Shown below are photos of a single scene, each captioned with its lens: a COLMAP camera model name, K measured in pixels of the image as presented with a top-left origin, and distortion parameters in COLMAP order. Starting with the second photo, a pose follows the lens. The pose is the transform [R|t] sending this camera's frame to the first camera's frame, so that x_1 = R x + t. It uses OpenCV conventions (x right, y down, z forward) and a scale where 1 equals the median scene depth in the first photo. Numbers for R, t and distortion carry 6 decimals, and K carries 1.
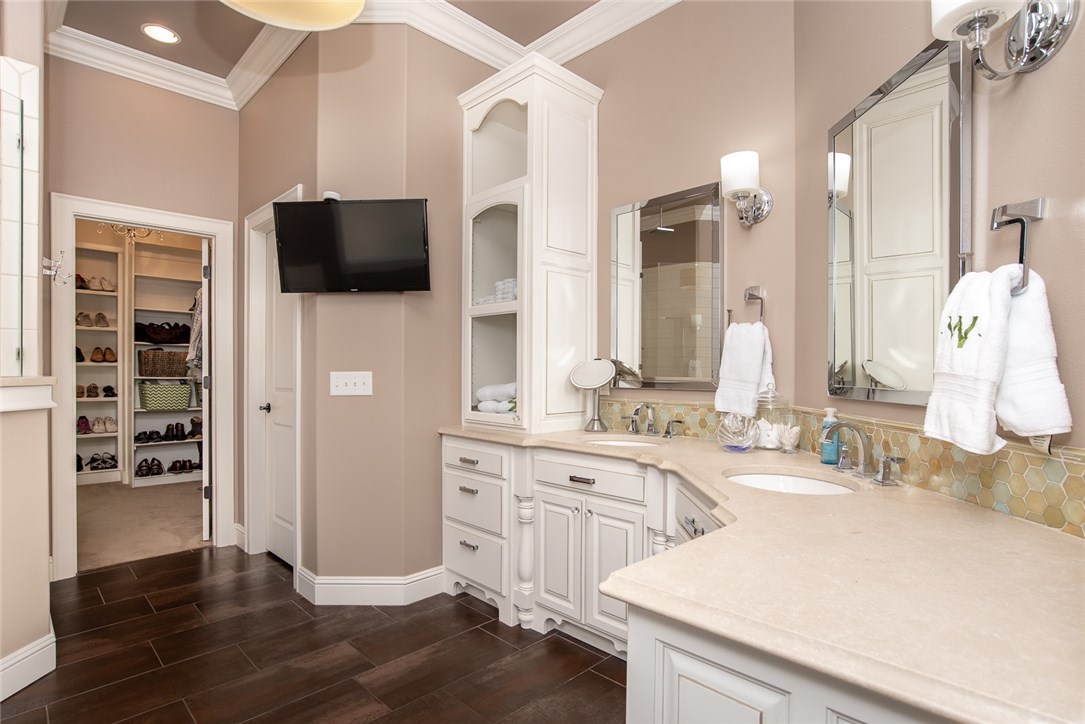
lens RADIAL K [[567.9, 0, 542.5], [0, 567.9, 362.0], [0, 0, 1]] dist [-0.037745, 0.000376]
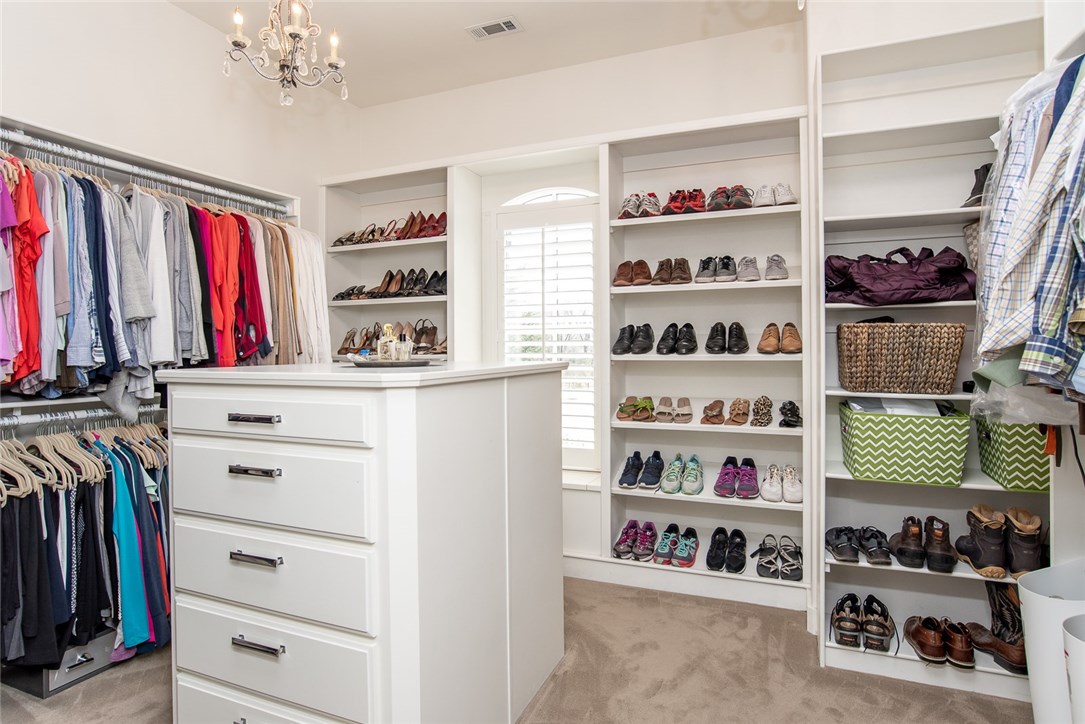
lens RADIAL K [[617.1, 0, 542.9], [0, 617.1, 351.1], [0, 0, 1]] dist [-0.061685, 0.042959]
pose [[0.389385, -0.003457, -0.921069, -0.388383], [0.013858, 0.999902, 0.002106, -0.005516], [0.920971, -0.013584, 0.389394, 0.613672]]
